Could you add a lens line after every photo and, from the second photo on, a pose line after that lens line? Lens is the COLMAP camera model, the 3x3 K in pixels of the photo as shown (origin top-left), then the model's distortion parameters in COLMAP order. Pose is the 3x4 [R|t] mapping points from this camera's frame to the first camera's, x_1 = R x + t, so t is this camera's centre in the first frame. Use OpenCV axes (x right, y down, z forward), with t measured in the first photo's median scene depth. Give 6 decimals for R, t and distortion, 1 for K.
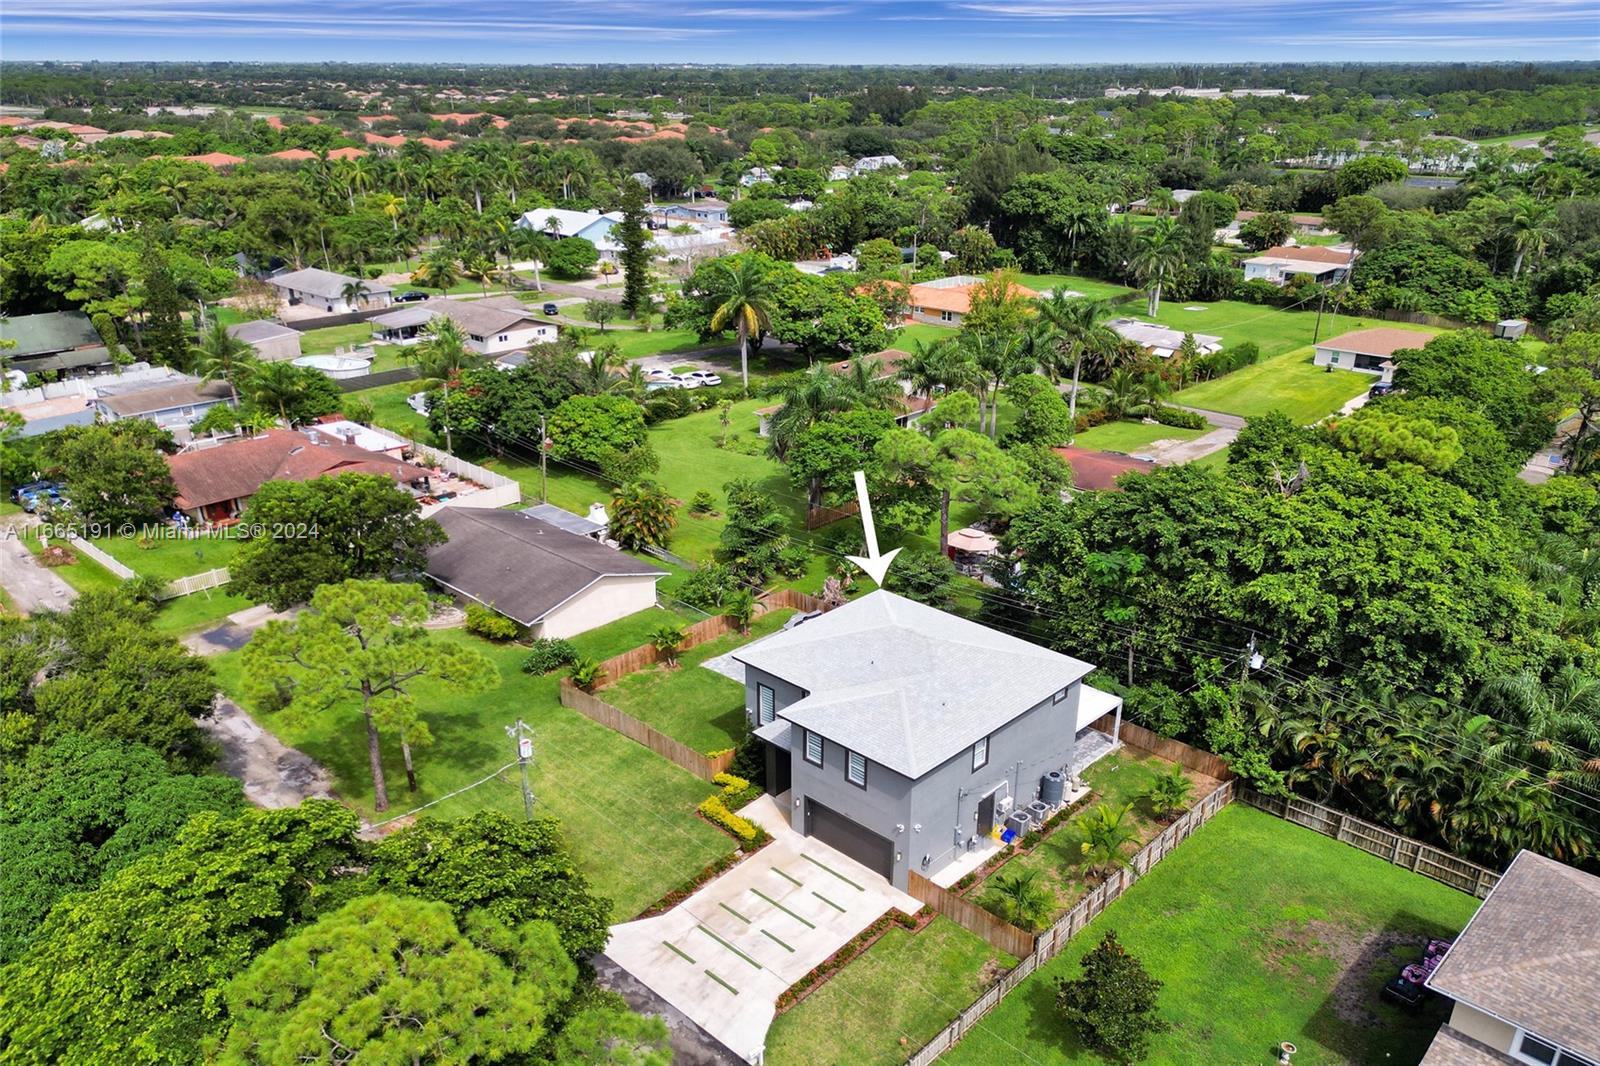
lens RADIAL K [[1240.6, 0, 798.5], [0, 1240.6, 536.8], [0, 0, 1]] dist [0.052263, -0.058745]
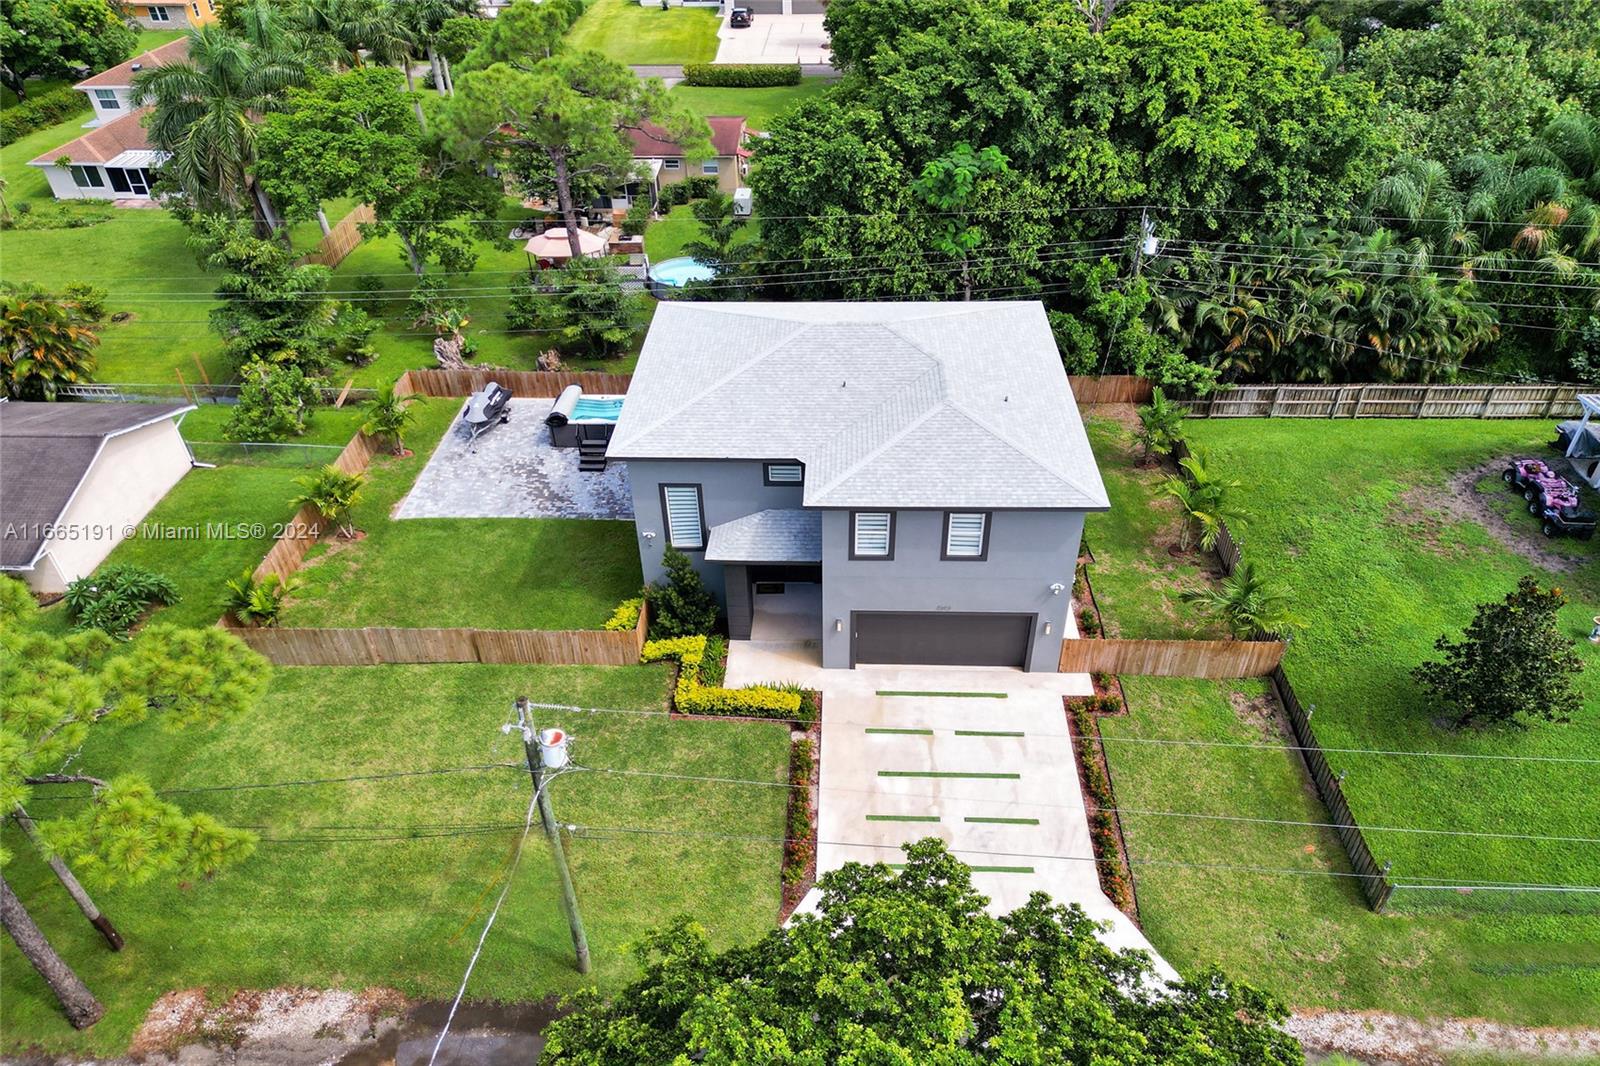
lens RADIAL K [[1161.3, 0, 798.5], [0, 1161.3, 617.4], [0, 0, 1]] dist [0.064164, -0.058728]
pose [[0.745208, -0.403167, 0.531151, -0.298996], [0.248438, 0.907044, 0.339926, 0.002655], [-0.618824, -0.121358, 0.776099, 0.502929]]
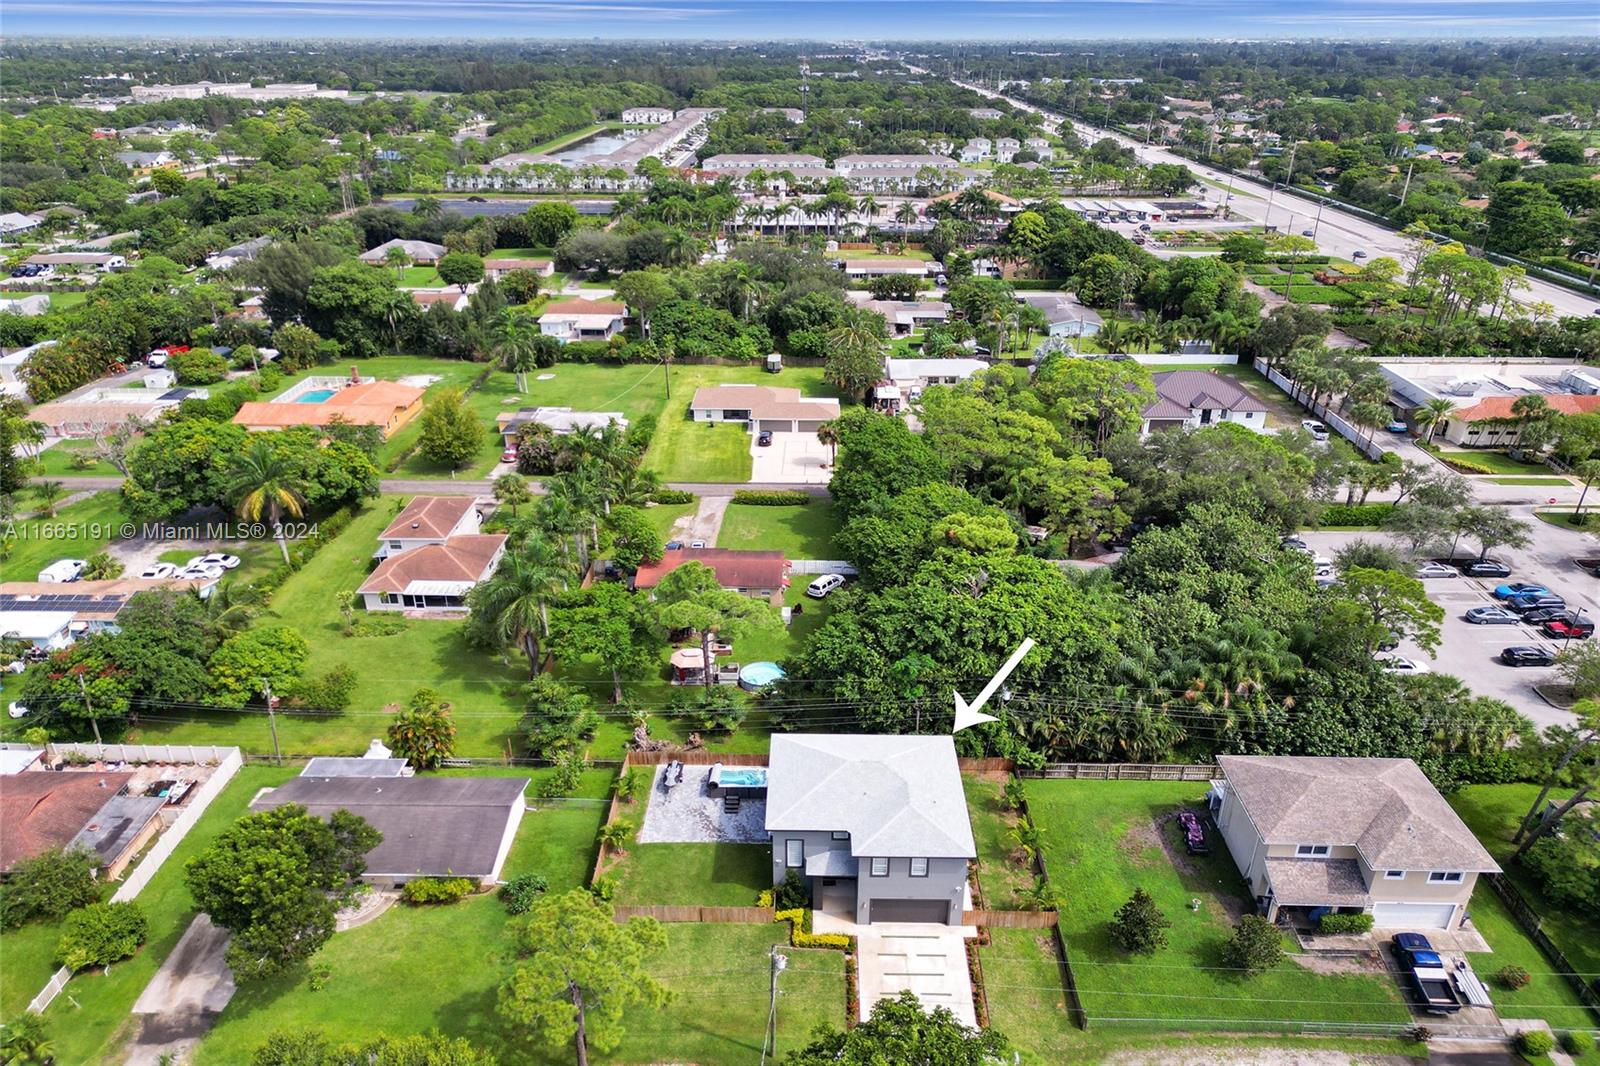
lens RADIAL K [[1158.0, 0, 801.3], [0, 1158.0, 555.6], [0, 0, 1]] dist [0.059651, -0.057419]
pose [[0.727107, -0.276989, 0.628166, -0.717225], [0.239071, 0.959882, 0.146533, -0.355030], [-0.643553, 0.043631, 0.764157, -0.001497]]
